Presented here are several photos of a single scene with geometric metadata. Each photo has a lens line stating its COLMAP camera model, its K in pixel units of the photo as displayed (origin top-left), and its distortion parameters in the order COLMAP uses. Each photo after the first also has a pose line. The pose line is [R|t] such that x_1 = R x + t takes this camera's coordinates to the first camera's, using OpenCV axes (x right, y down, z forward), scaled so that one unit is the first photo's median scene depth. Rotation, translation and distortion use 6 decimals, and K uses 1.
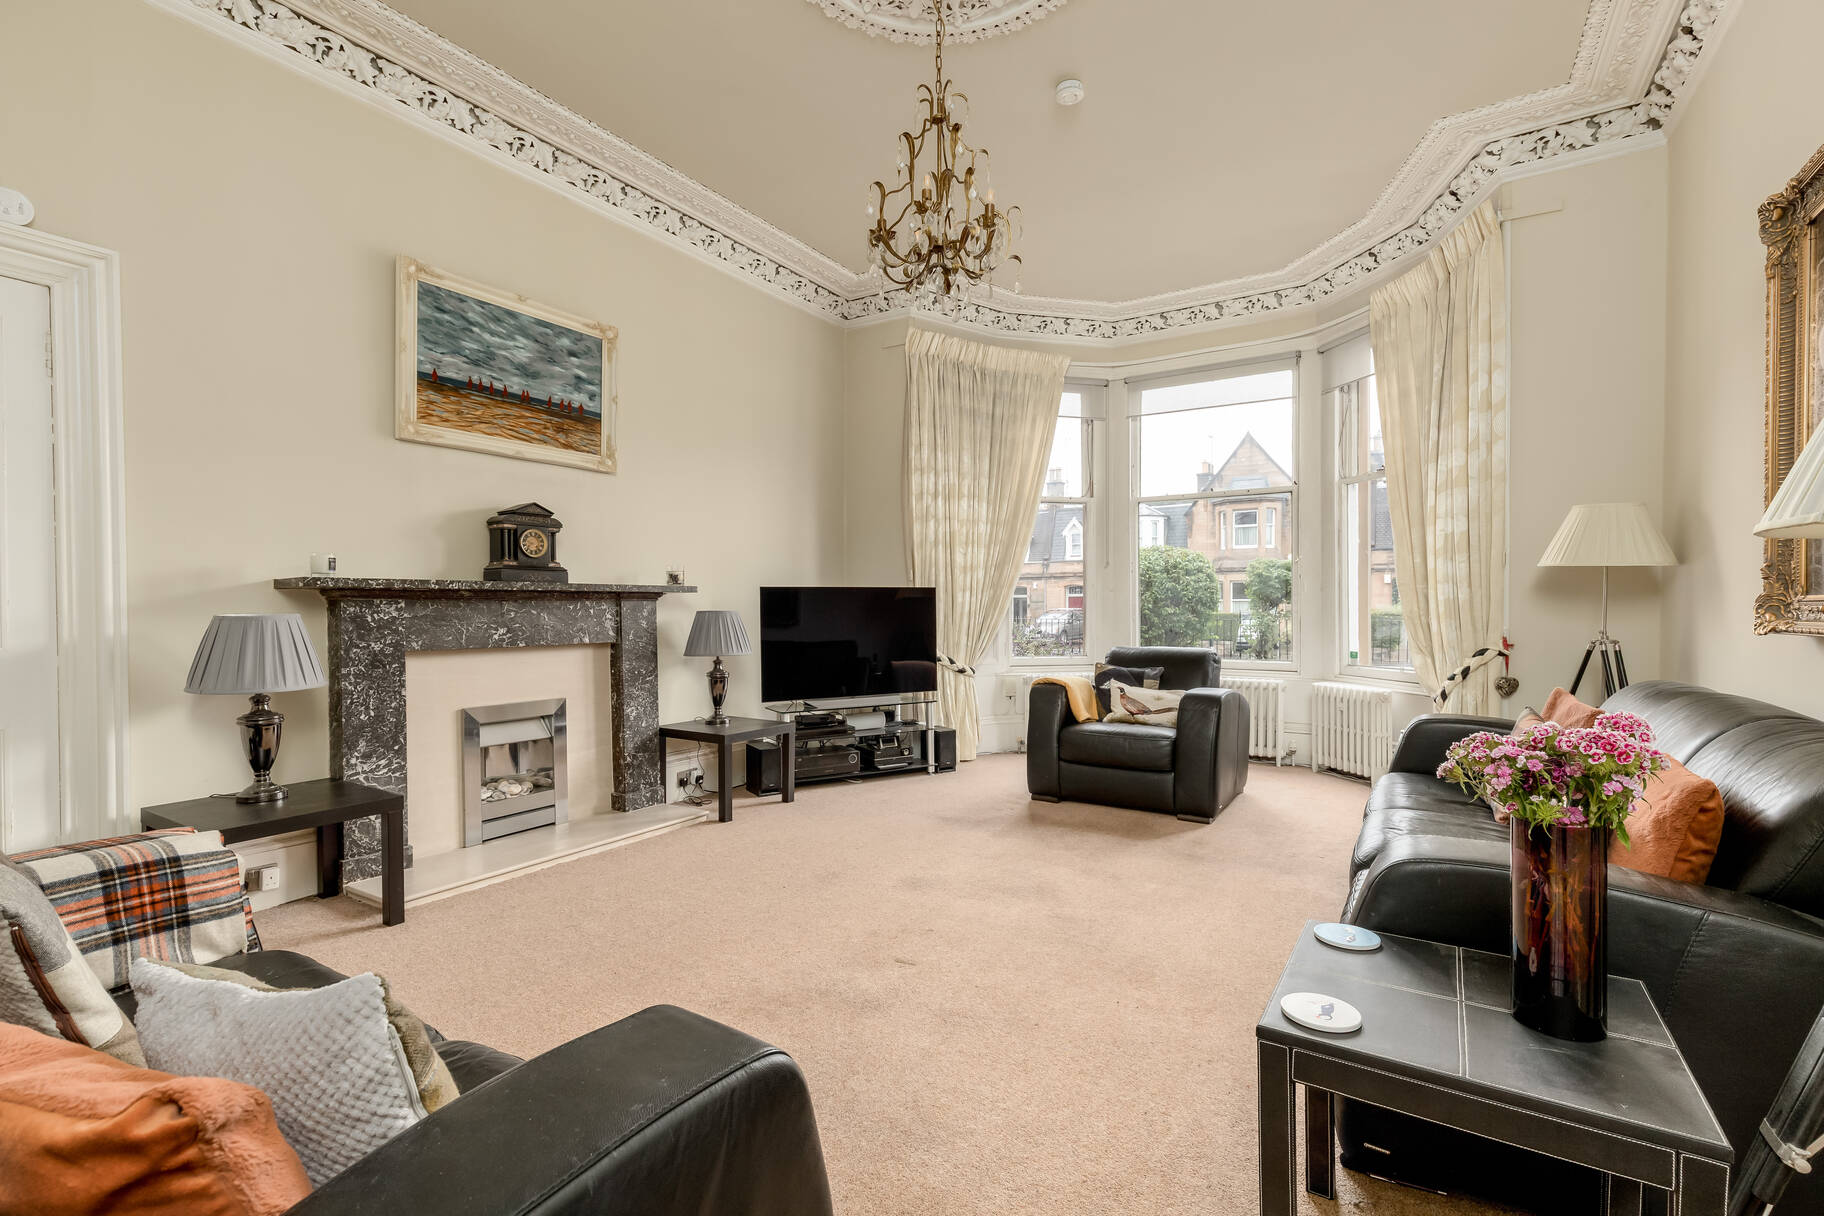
lens RADIAL K [[804.0, 0, 912.0], [0, 804.0, 616.2], [0, 0, 1]] dist [0.007191, 0.000614]
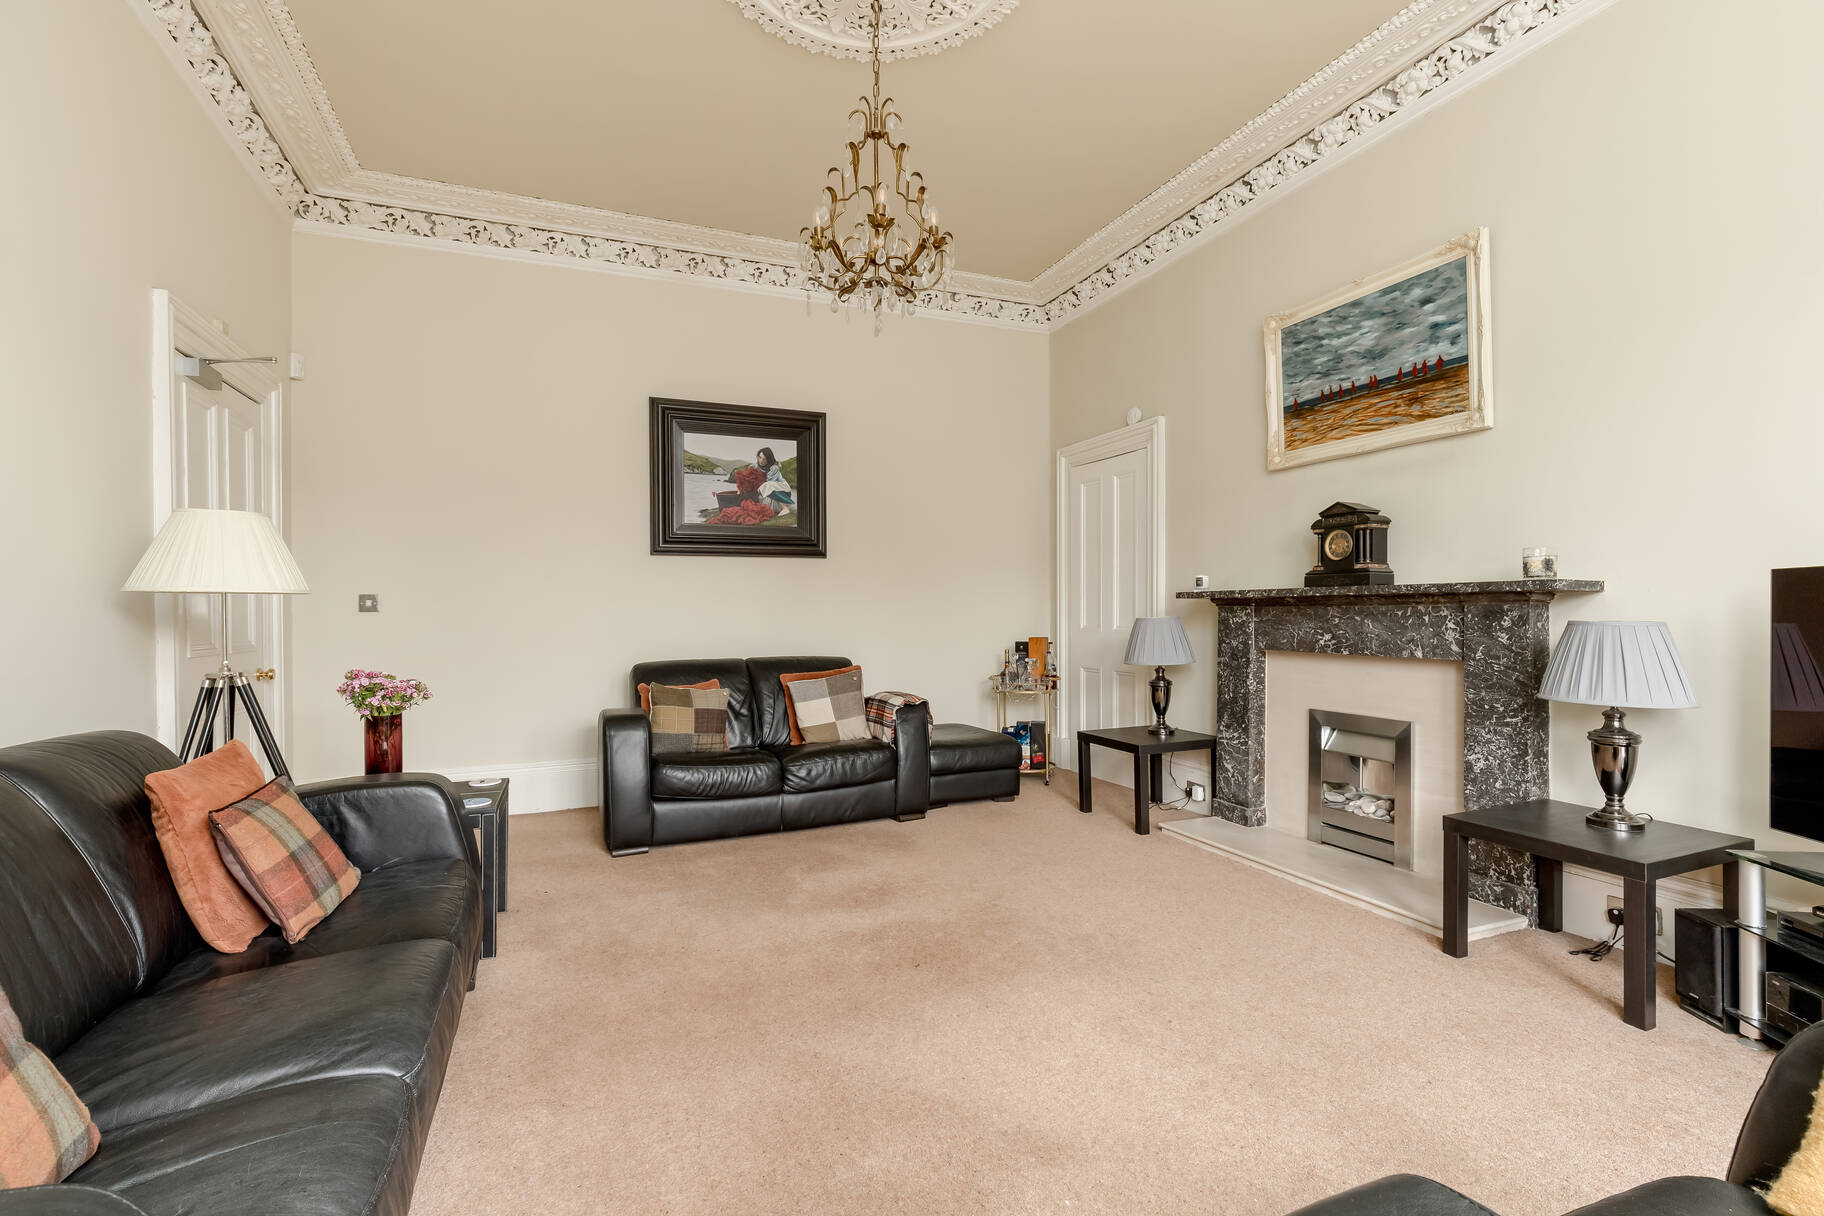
lens RADIAL K [[804.0, 0, 912.0], [0, 804.0, 616.2], [0, 0, 1]] dist [0.007191, 0.000614]
pose [[-0.555841, 0.009365, -0.831236, 0.585332], [-0.006324, 0.999860, 0.015493, -0.018790], [0.831265, 0.013868, -0.555703, 1.100050]]
